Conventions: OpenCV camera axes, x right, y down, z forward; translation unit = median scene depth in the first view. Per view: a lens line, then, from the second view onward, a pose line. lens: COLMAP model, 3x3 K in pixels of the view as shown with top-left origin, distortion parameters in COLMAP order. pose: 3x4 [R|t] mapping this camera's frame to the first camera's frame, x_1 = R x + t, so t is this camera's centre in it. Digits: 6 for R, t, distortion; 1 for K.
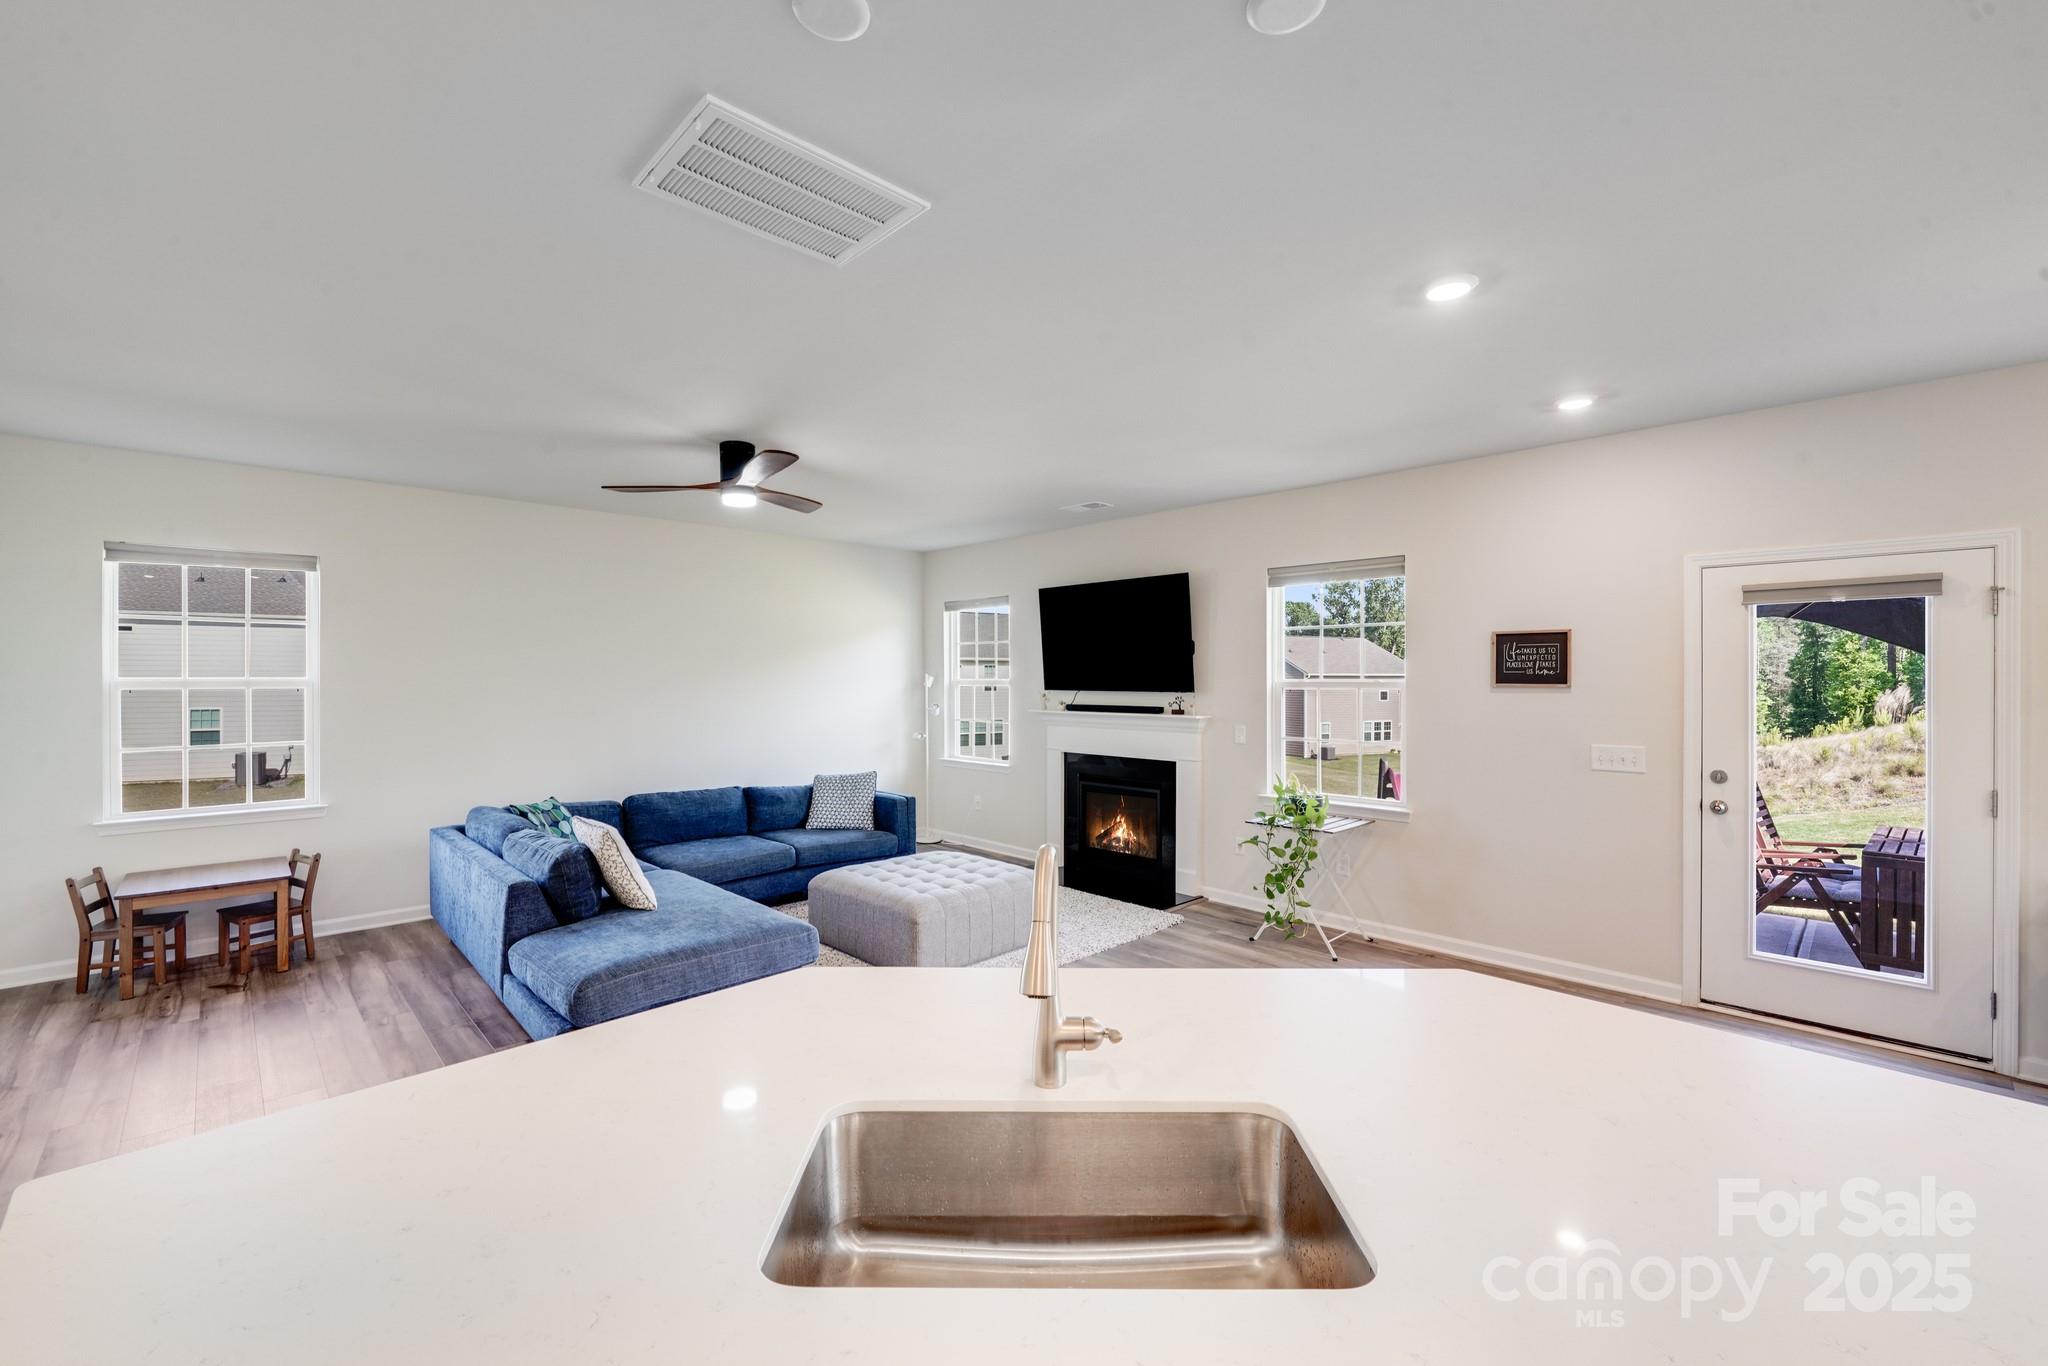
lens RADIAL K [[836.4, 0, 1011.8], [0, 836.4, 680.9], [0, 0, 1]] dist [-0.006341, -0.003209]
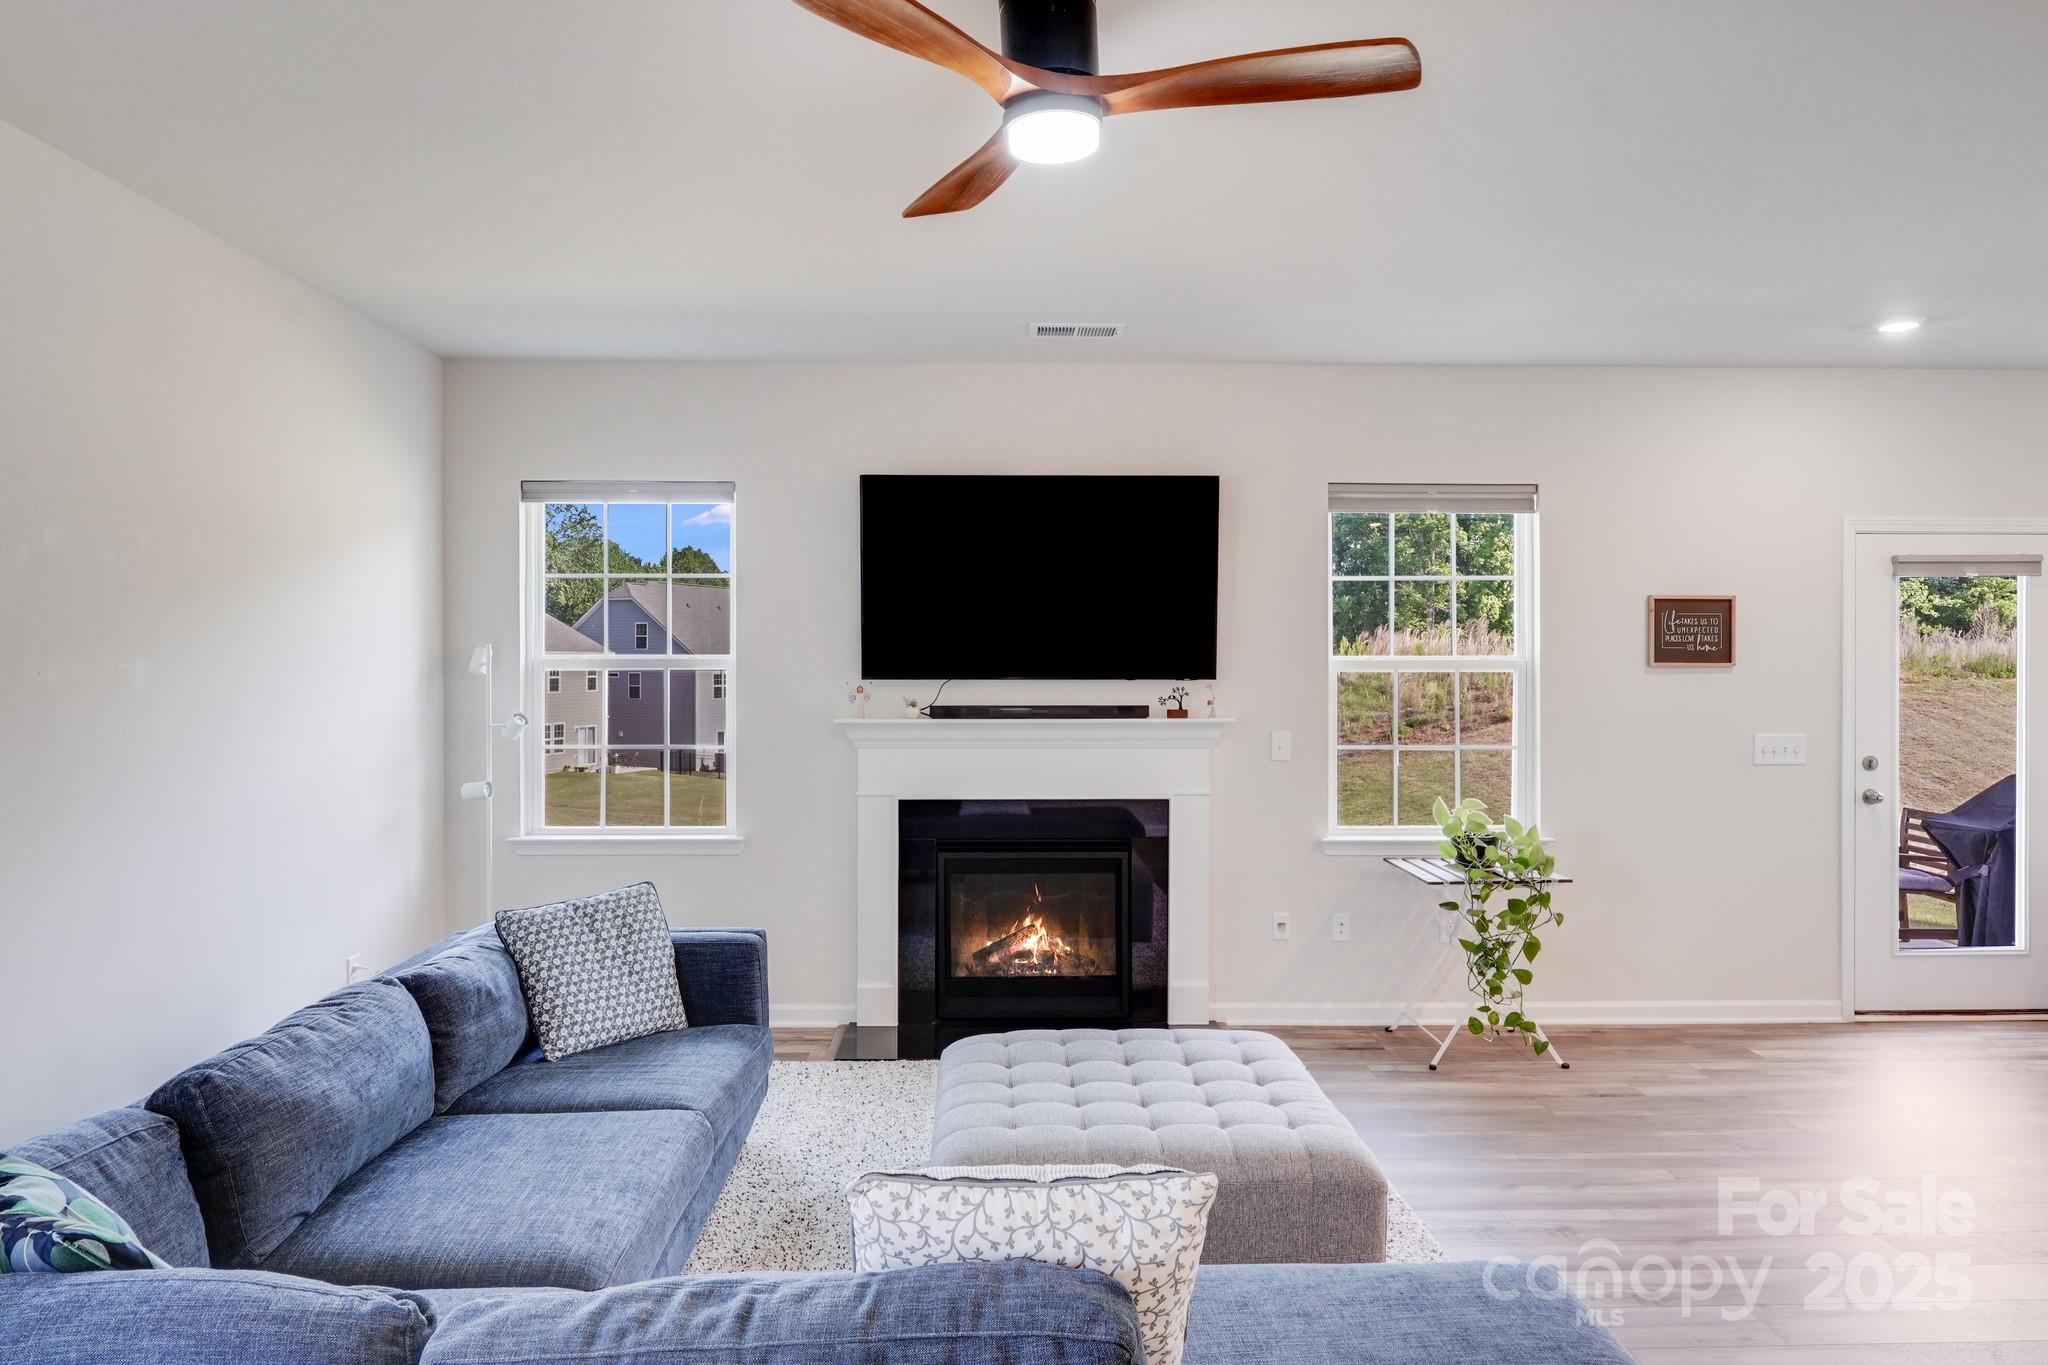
lens RADIAL K [[1277.8, 0, 1011.7], [0, 1277.8, 665.7], [0, 0, 1]] dist [-0.001671, -0.004757]
pose [[0.678358, -0.011242, 0.734645, -0.665234], [0.002097, 0.999908, 0.013365, -0.010402], [-0.734728, -0.007525, 0.678320, 0.606812]]
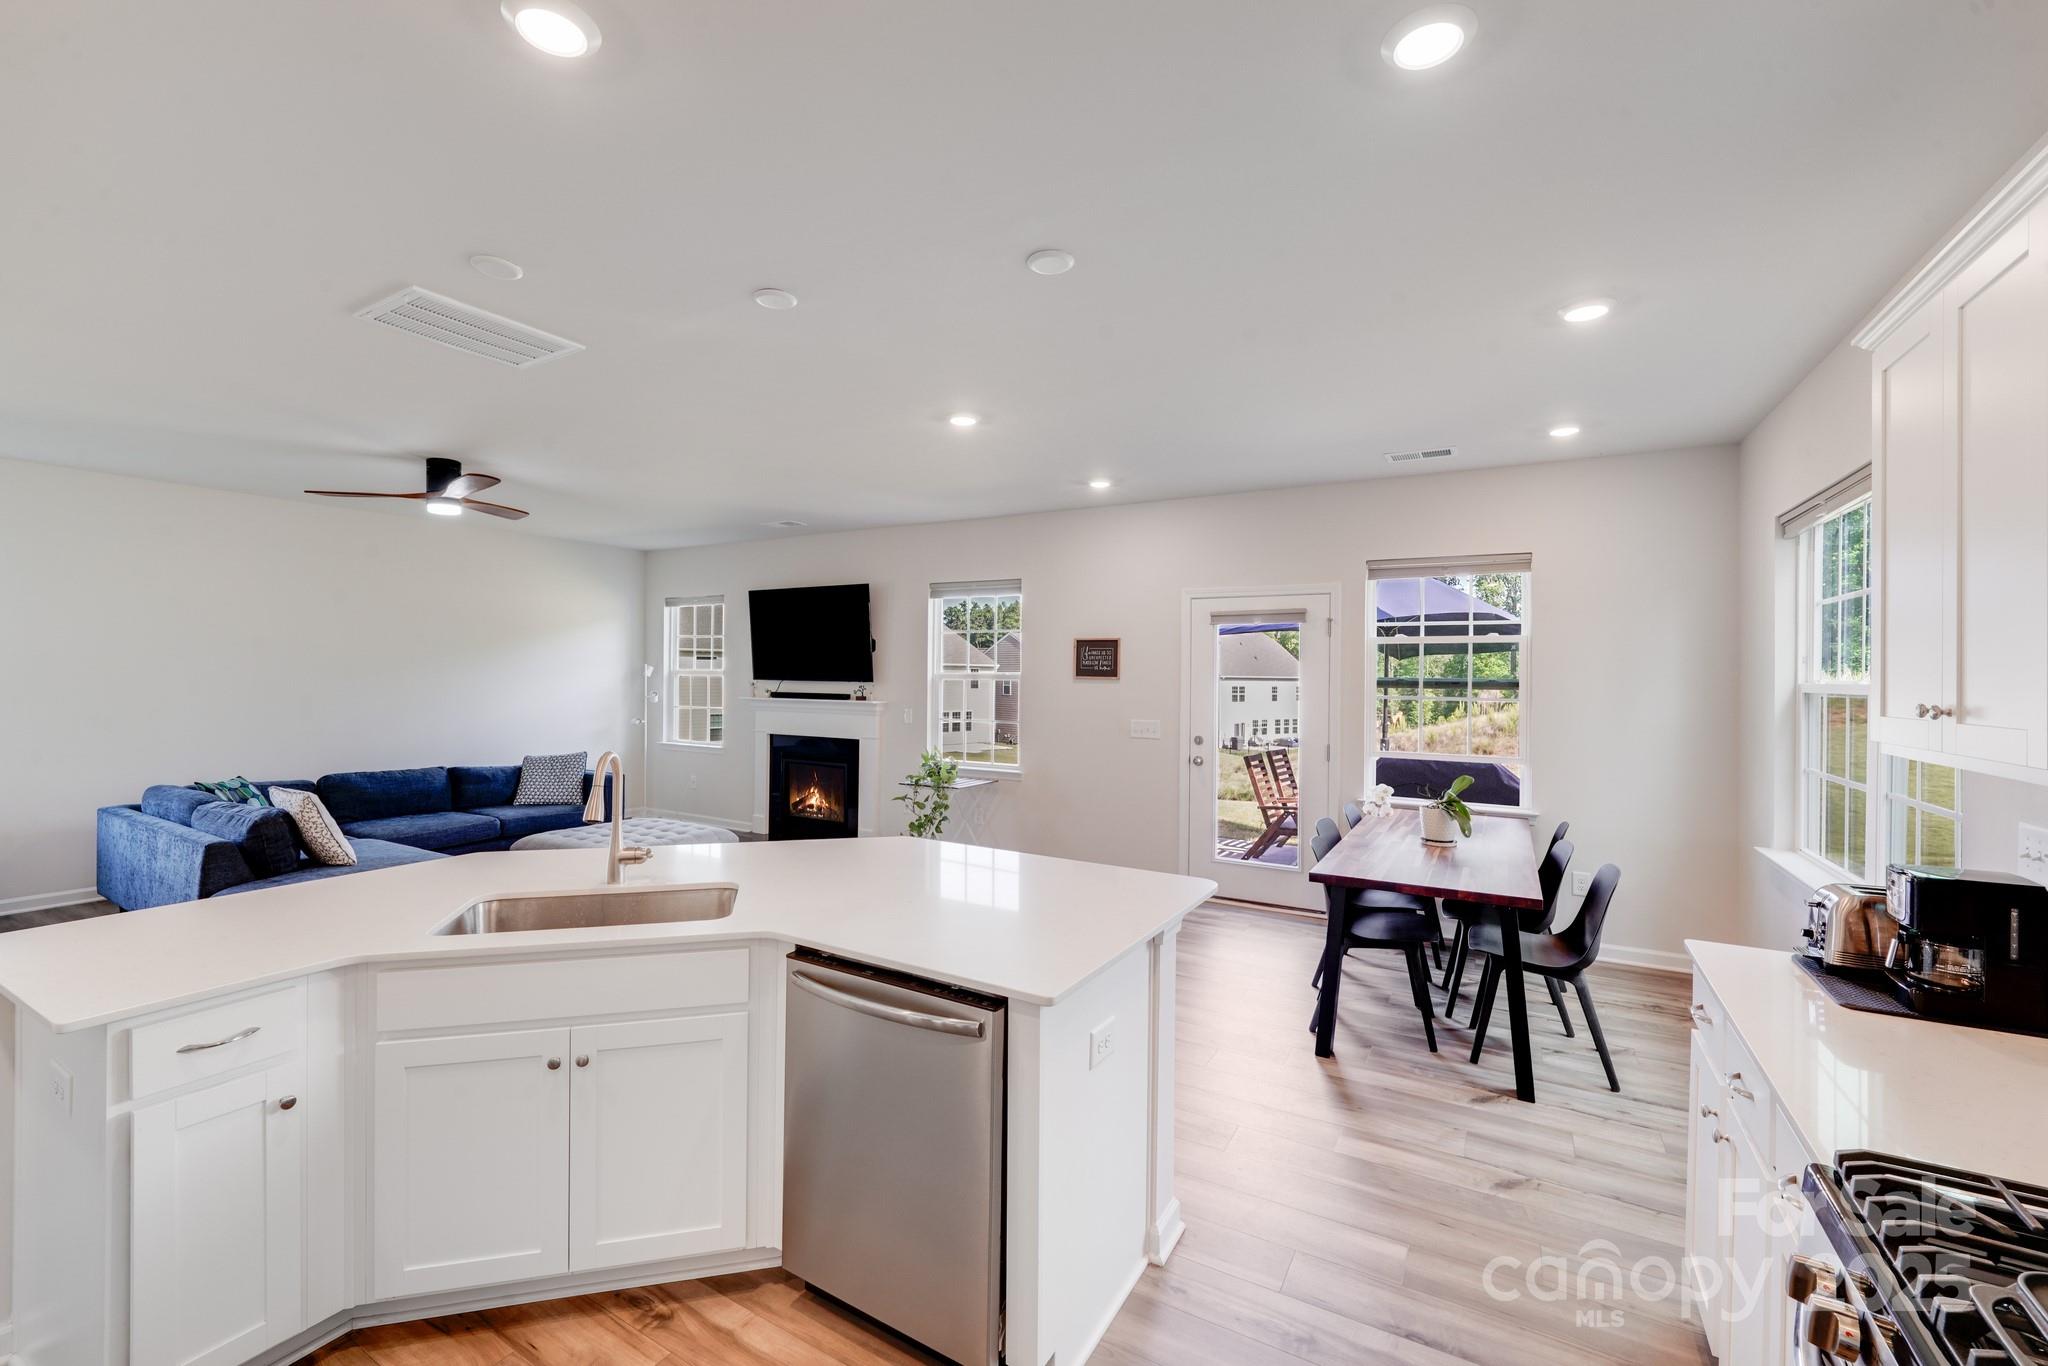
lens RADIAL K [[836.4, 0, 1015.0], [0, 836.4, 669.6], [0, 0, 1]] dist [-0.006341, -0.003209]
pose [[0.962307, 0.011912, 0.271703, 0.106368], [-0.010150, 0.999917, -0.007886, 0.003862], [-0.271774, 0.004831, 0.962349, -0.280080]]
